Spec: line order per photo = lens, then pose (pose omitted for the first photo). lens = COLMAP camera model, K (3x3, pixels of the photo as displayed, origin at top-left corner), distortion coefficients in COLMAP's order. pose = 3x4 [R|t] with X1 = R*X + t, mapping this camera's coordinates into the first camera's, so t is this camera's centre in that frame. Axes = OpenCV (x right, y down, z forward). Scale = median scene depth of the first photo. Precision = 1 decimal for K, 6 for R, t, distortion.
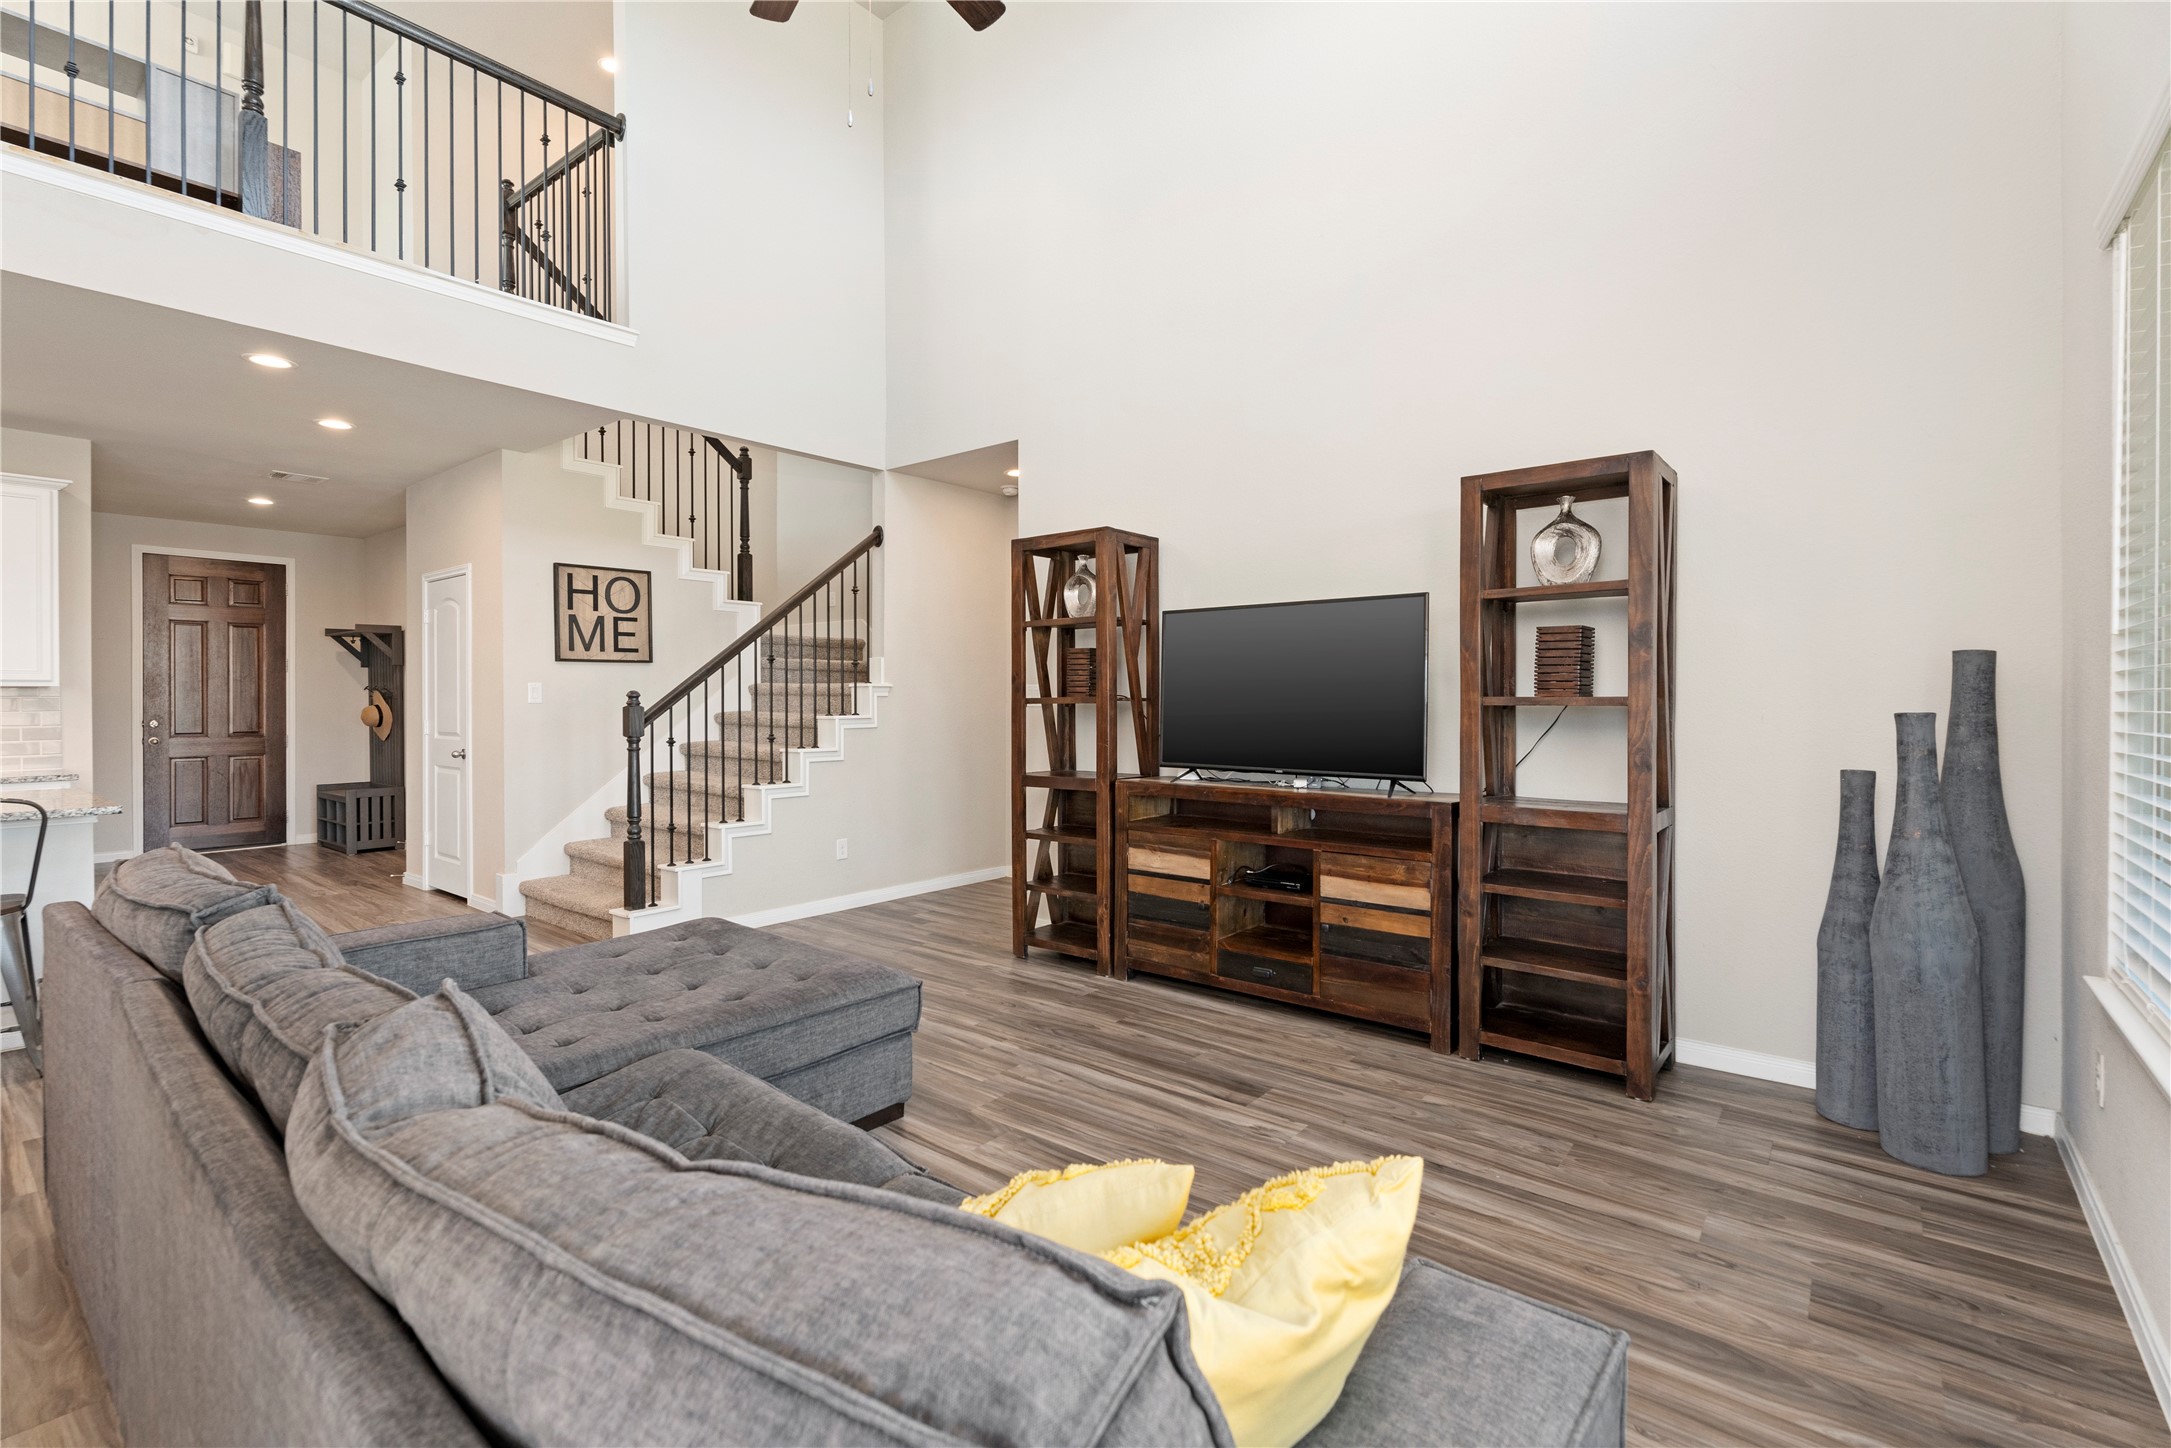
lens RADIAL K [[983.7, 0, 1079.0], [0, 983.7, 705.5], [0, 0, 1]] dist [0.000144, -0.000241]
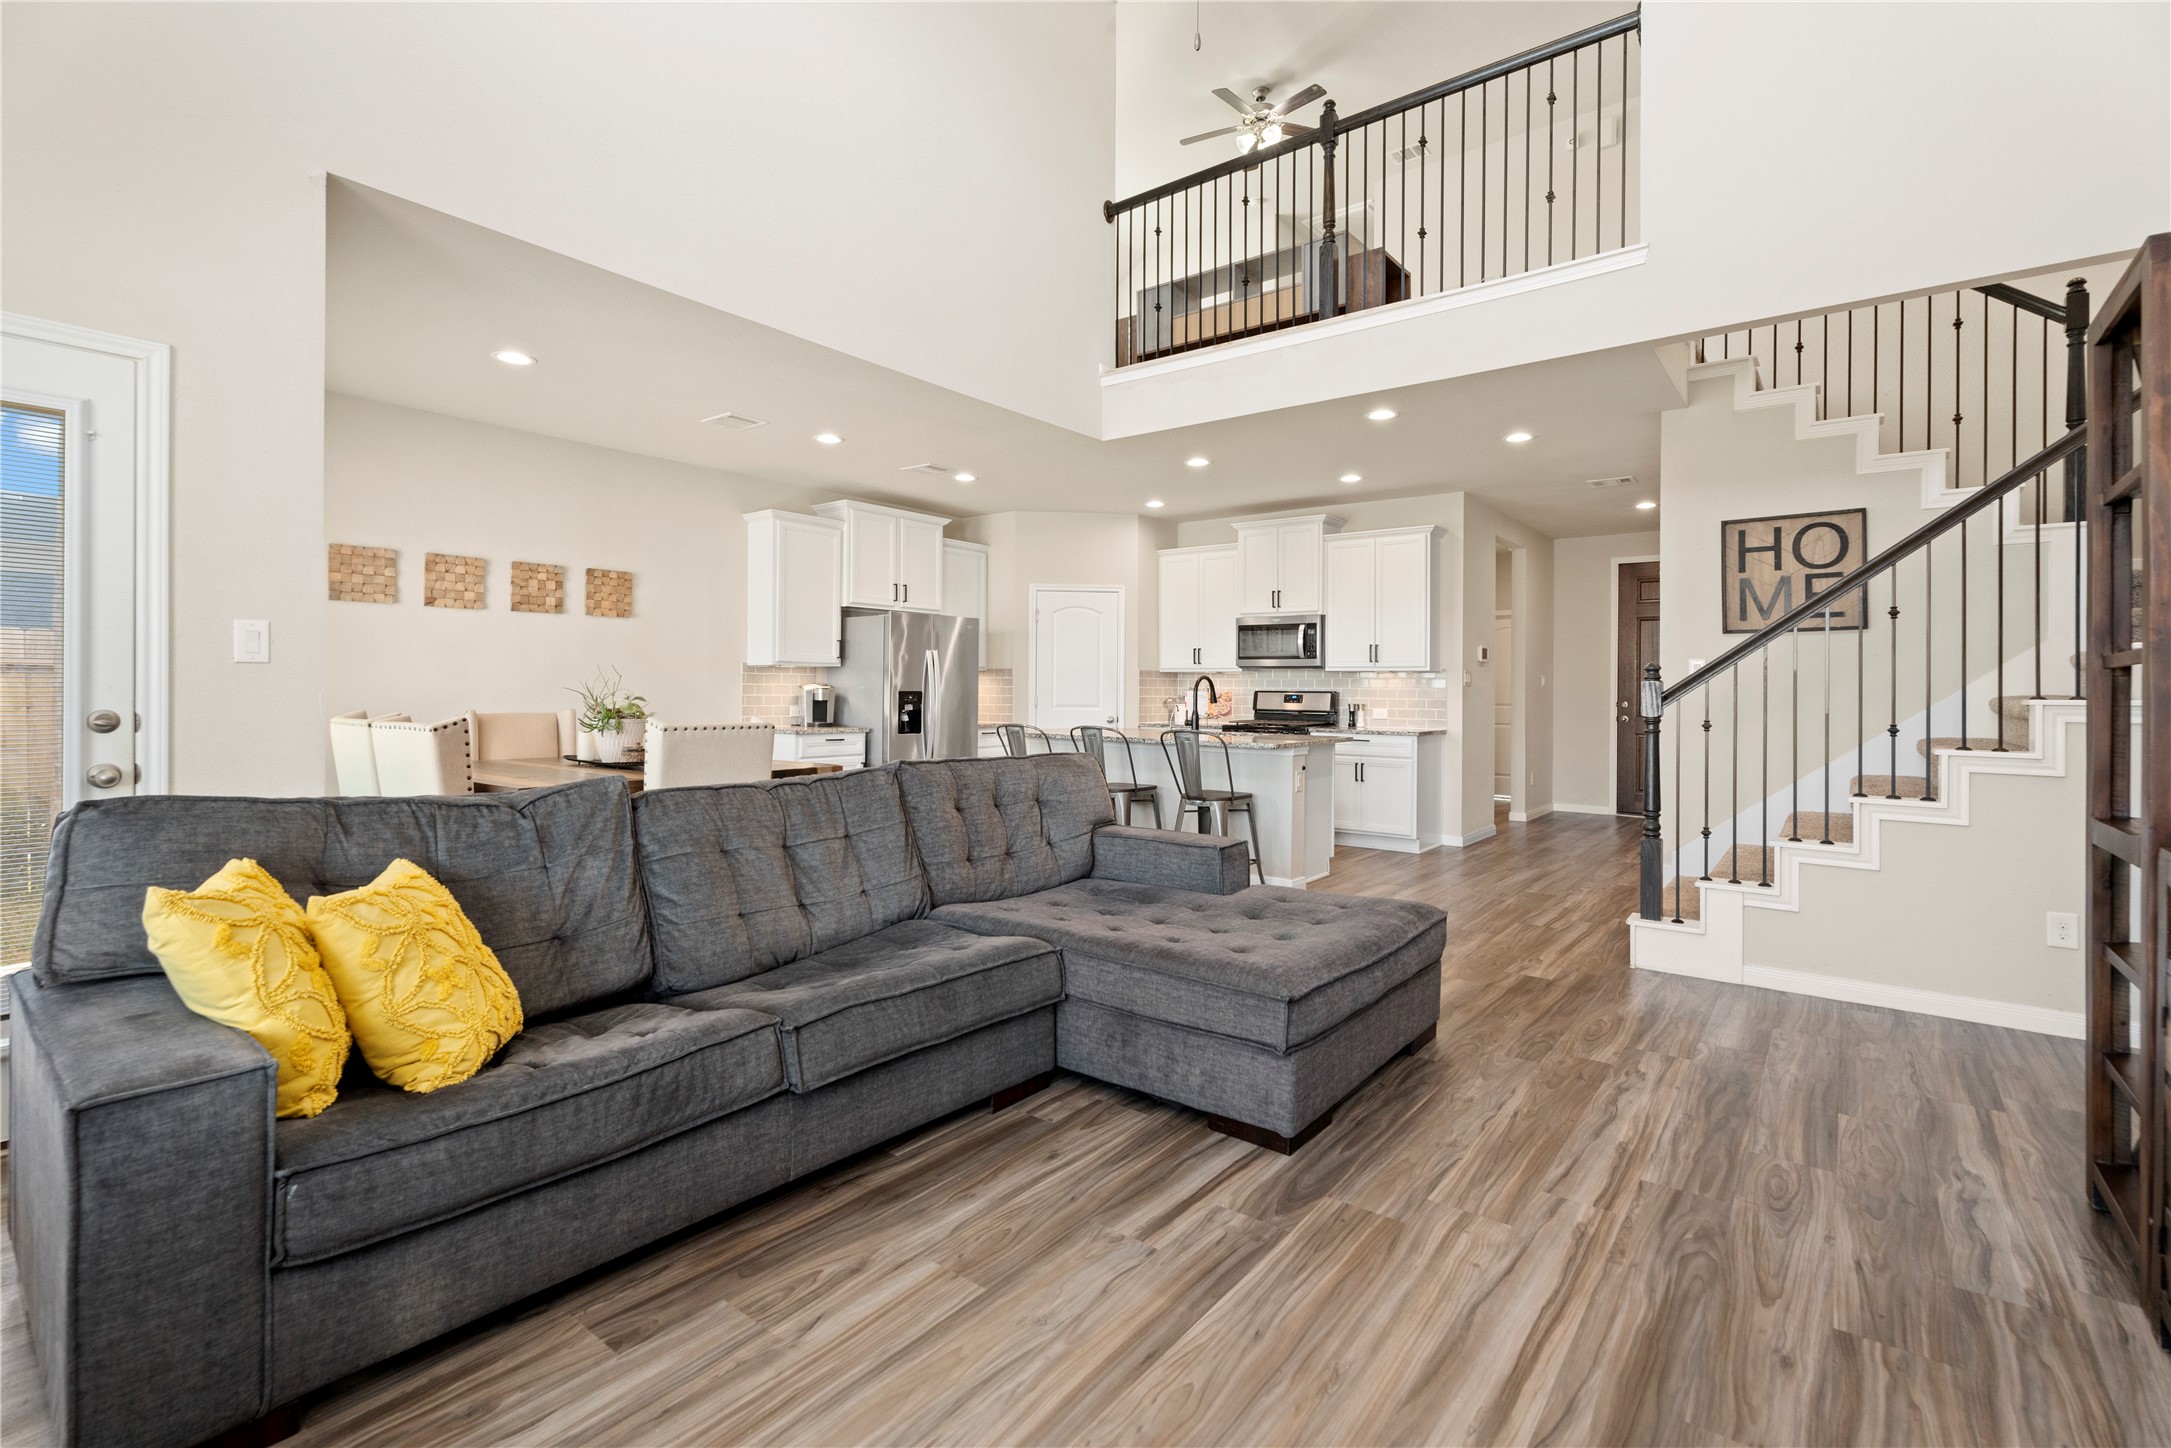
lens RADIAL K [[962.3, 0, 1045.5], [0, 962.3, 688.1], [0, 0, 1]] dist [-0.014342, 0.000228]
pose [[-0.005514, 0.001464, -0.999984, 0.319089], [-0.017960, 0.999837, 0.001563, 0.012871], [0.999824, 0.017968, -0.005487, 0.399212]]
